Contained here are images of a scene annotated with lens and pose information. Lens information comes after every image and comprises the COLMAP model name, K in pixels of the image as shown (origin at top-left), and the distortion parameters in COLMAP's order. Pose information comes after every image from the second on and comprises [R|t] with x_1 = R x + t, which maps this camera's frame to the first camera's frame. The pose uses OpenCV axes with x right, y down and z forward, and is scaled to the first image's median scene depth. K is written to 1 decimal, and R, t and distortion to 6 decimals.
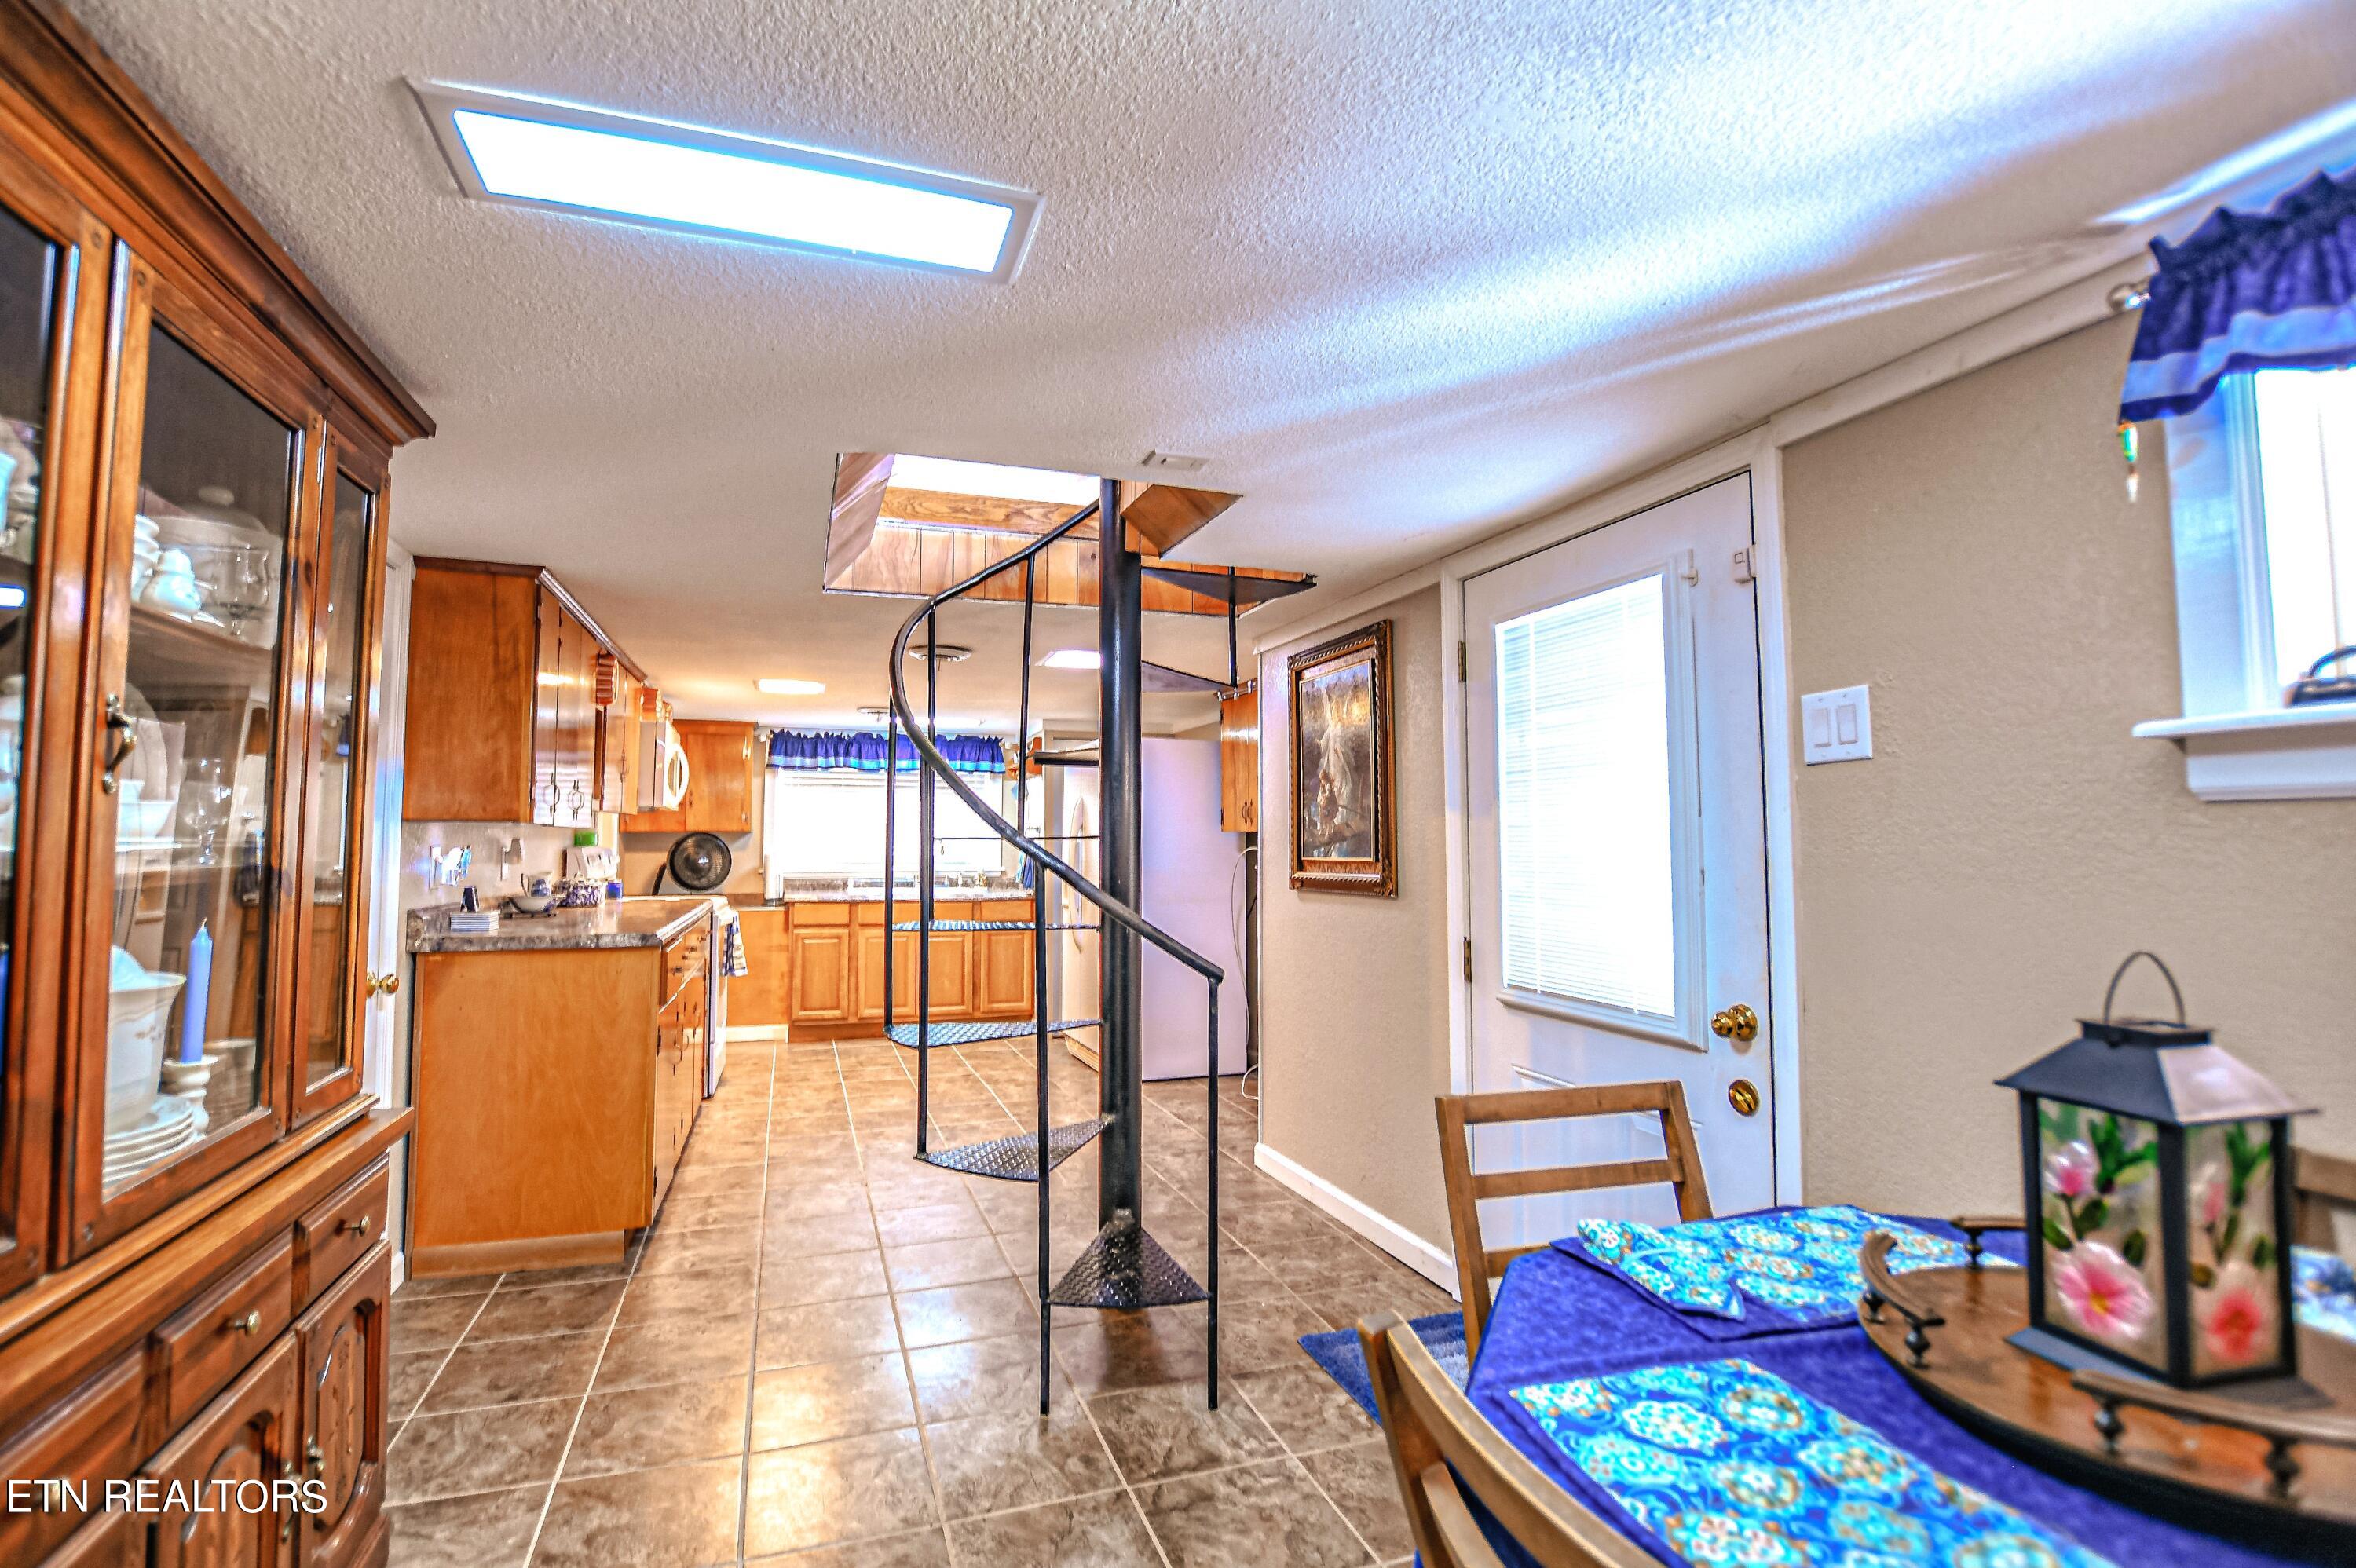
lens RADIAL K [[1059.2, 0, 1173.7], [0, 1059.2, 784.7], [0, 0, 1]] dist [-0.000995, -0.000221]
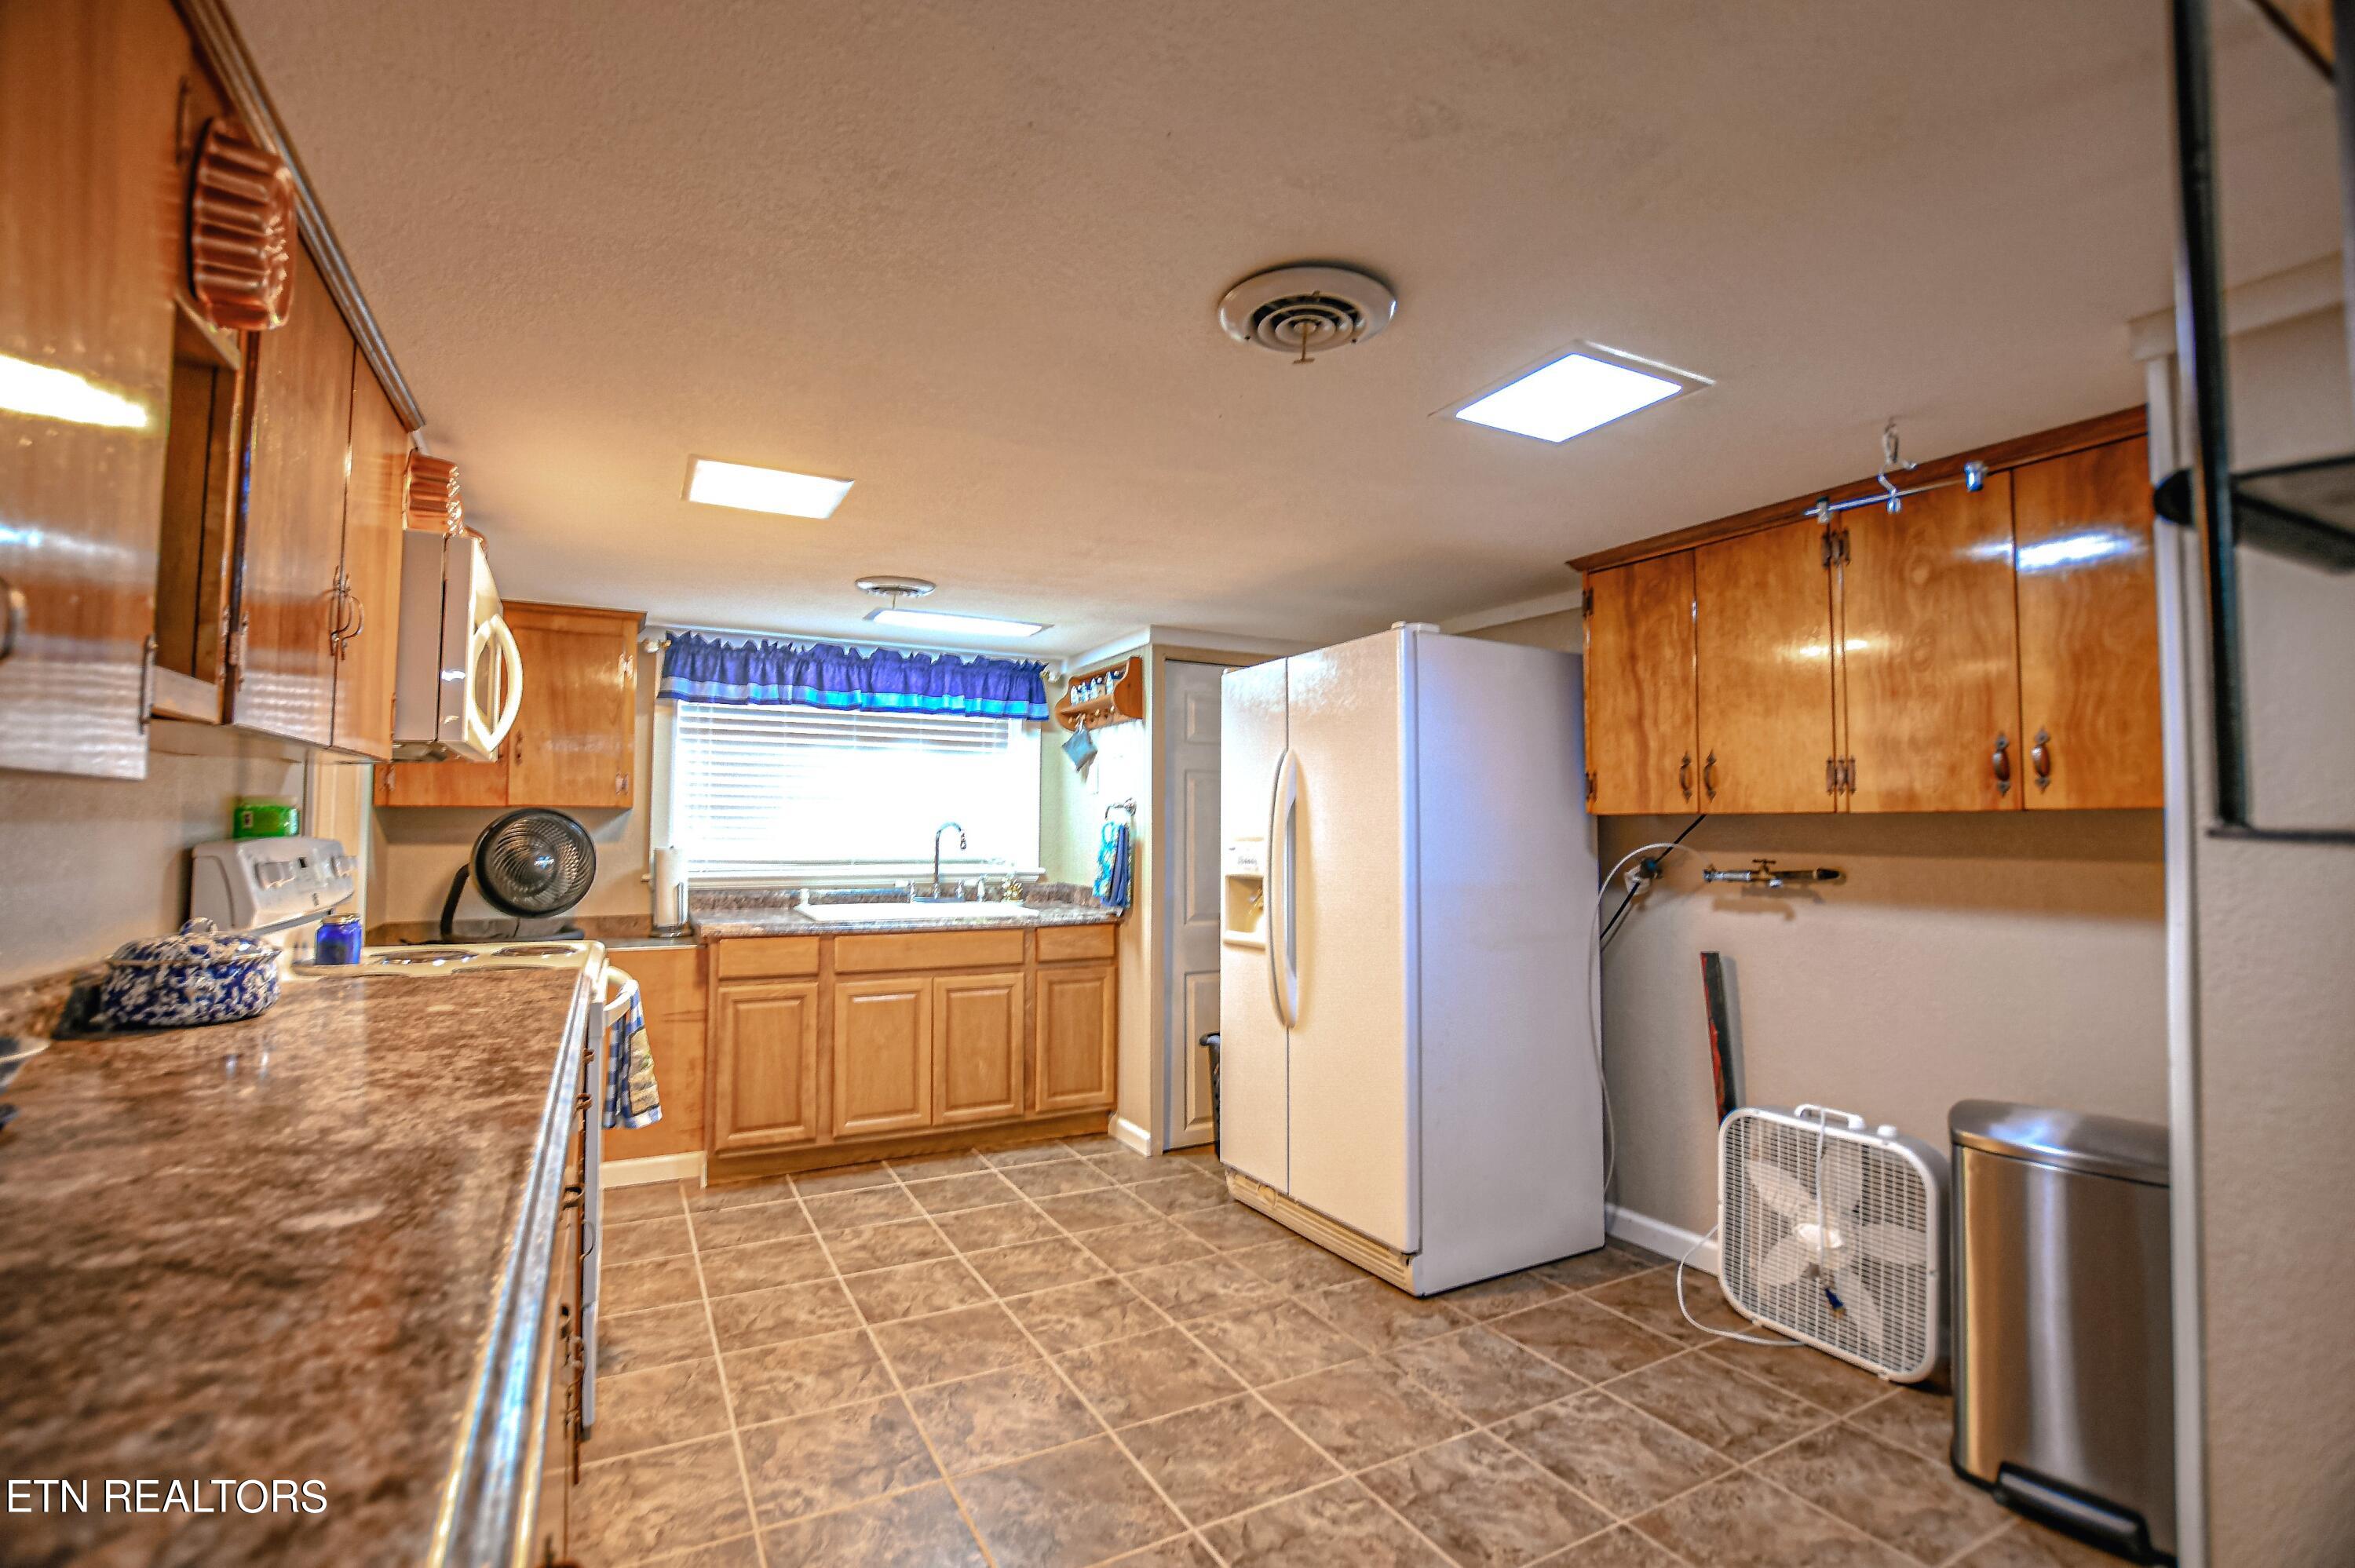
lens RADIAL K [[1058.7, 0, 1175.9], [0, 1058.7, 778.2], [0, 0, 1]] dist [-0.000995, -0.000221]
pose [[0.989611, 0.012598, 0.143218, -0.196115], [-0.013932, 0.999868, 0.008315, 0.019754], [-0.143095, -0.010224, 0.989656, 0.405836]]
